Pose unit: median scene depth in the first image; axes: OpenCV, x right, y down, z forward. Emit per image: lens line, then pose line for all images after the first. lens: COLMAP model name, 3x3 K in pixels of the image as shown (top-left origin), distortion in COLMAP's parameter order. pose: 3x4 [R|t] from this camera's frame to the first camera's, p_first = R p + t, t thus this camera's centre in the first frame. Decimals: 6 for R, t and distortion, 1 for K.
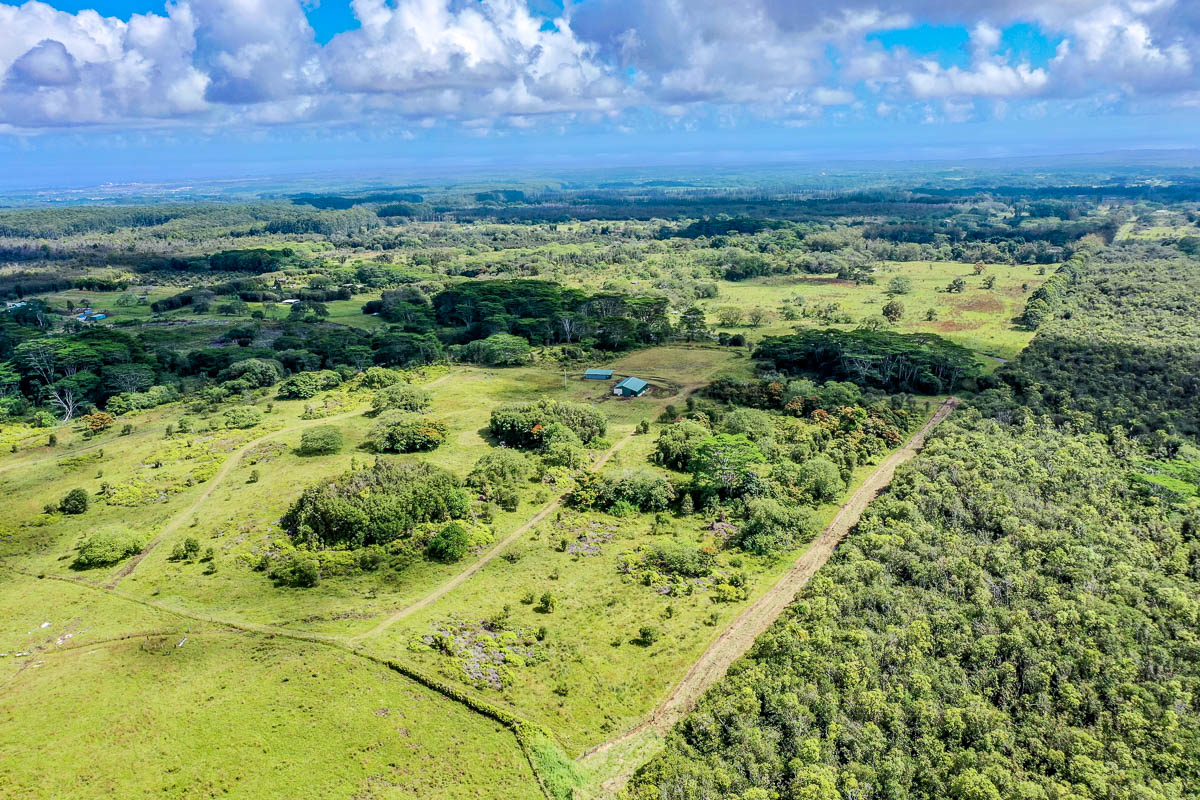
lens RADIAL K [[972.4, 0, 600.0], [0, 972.4, 400.0], [0, 0, 1]] dist [0.010029, -0.003335]
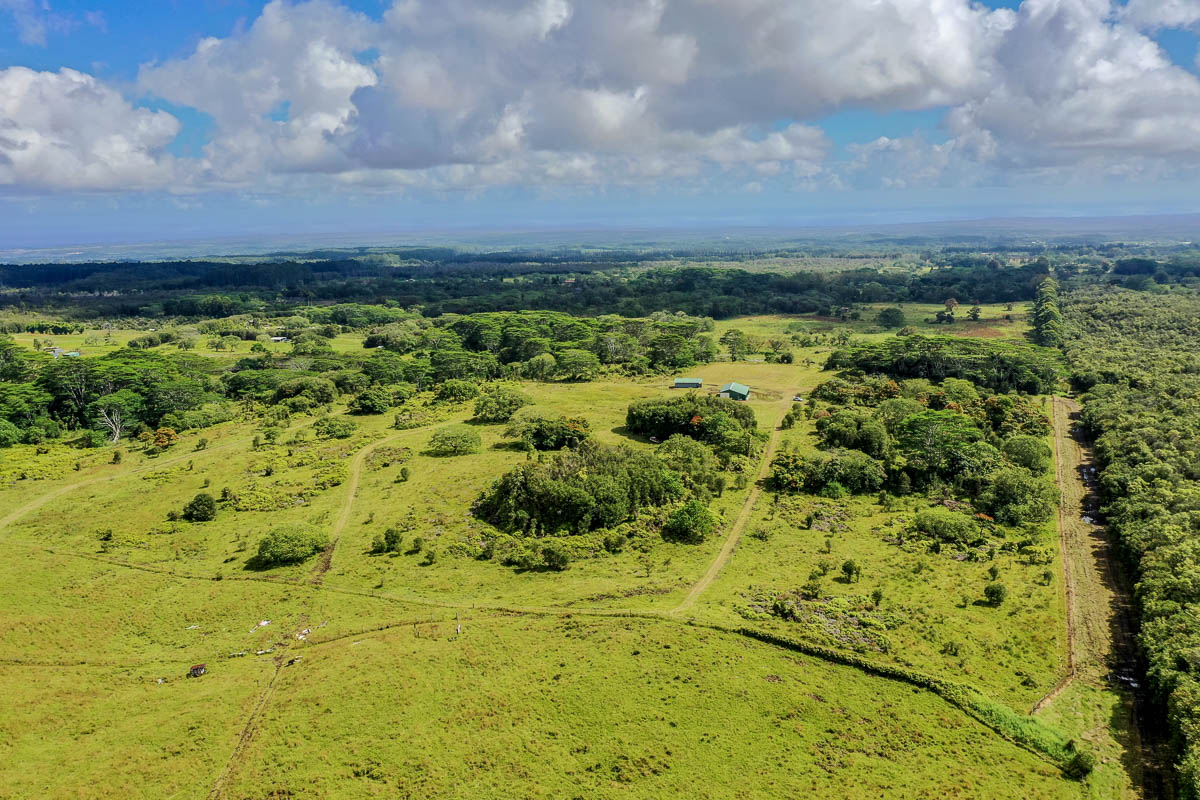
lens RADIAL K [[972.4, 0, 600.0], [0, 972.4, 400.0], [0, 0, 1]] dist [0.010029, -0.003335]
pose [[0.994123, -0.018896, 0.106597, -0.318162], [0.026292, 0.997311, -0.068406, 0.089579], [-0.105018, 0.070807, 0.991946, 0.102546]]
